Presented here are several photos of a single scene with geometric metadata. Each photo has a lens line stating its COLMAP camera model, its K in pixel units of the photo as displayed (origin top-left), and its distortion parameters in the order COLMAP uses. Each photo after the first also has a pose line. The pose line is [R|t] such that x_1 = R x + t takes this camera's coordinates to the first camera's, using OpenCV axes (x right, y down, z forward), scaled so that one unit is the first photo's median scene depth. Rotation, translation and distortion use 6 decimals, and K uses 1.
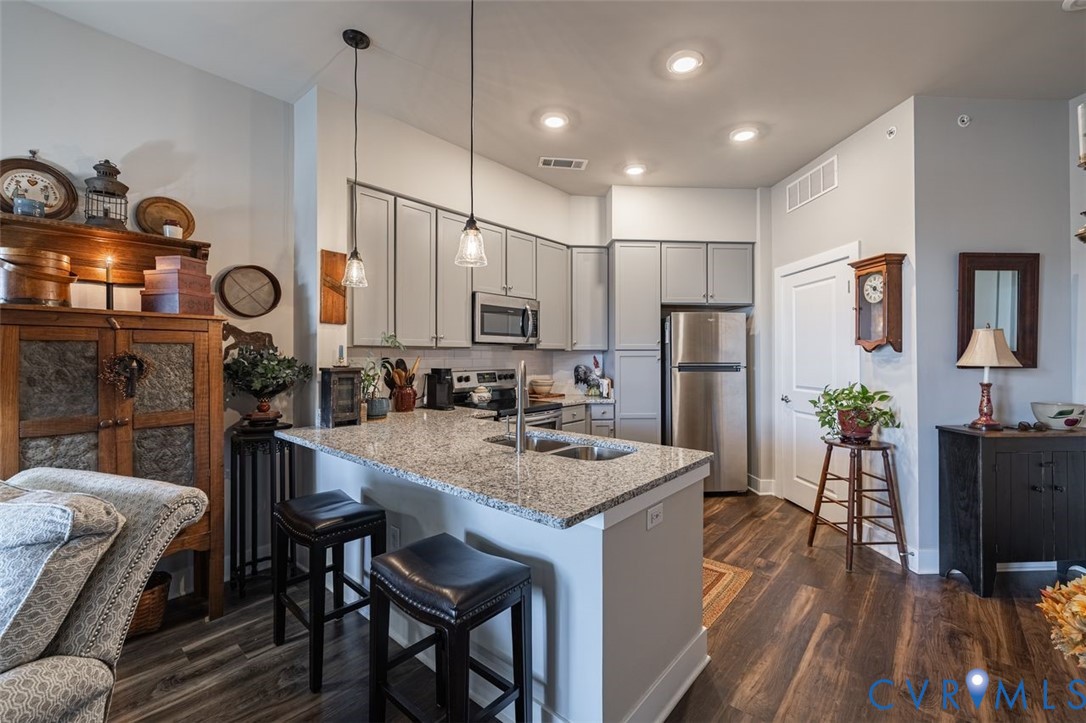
lens RADIAL K [[456.9, 0, 537.9], [0, 456.9, 355.1], [0, 0, 1]] dist [-0.001045, -0.000003]
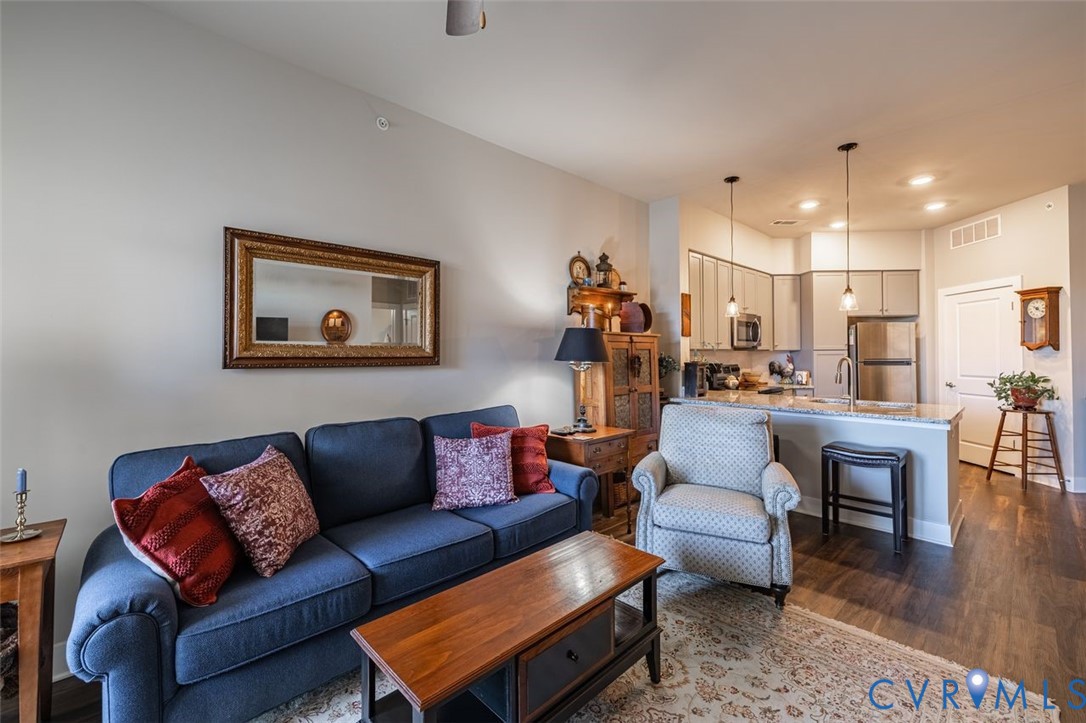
lens RADIAL K [[456.9, 0, 534.9], [0, 456.9, 355.1], [0, 0, 1]] dist [-0.001045, -0.000003]
pose [[0.994840, -0.006864, -0.101229, -0.767644], [0.007025, 0.999975, 0.001231, -0.005519], [0.101218, -0.001936, 0.994862, -0.674688]]
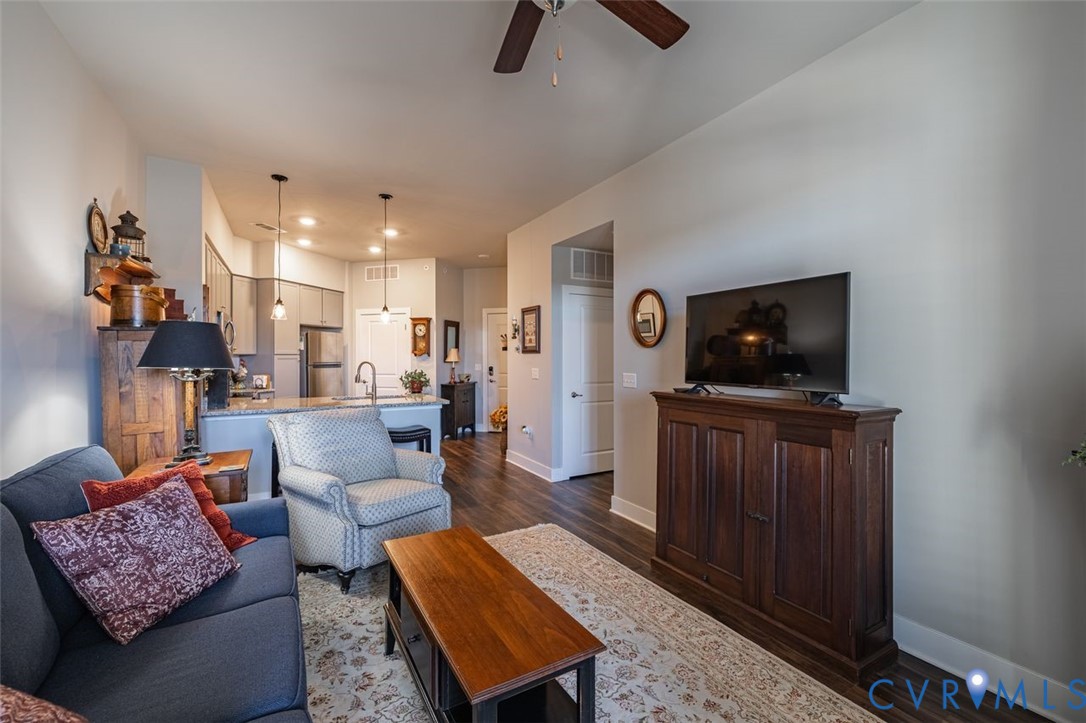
lens RADIAL K [[456.9, 0, 552.8], [0, 456.9, 354.1], [0, 0, 1]] dist [-0.001045, -0.000003]
pose [[0.307878, 0.004415, 0.951415, -1.345336], [-0.001034, 0.999990, -0.004306, -0.009937], [-0.951425, 0.000342, 0.307880, -0.408930]]
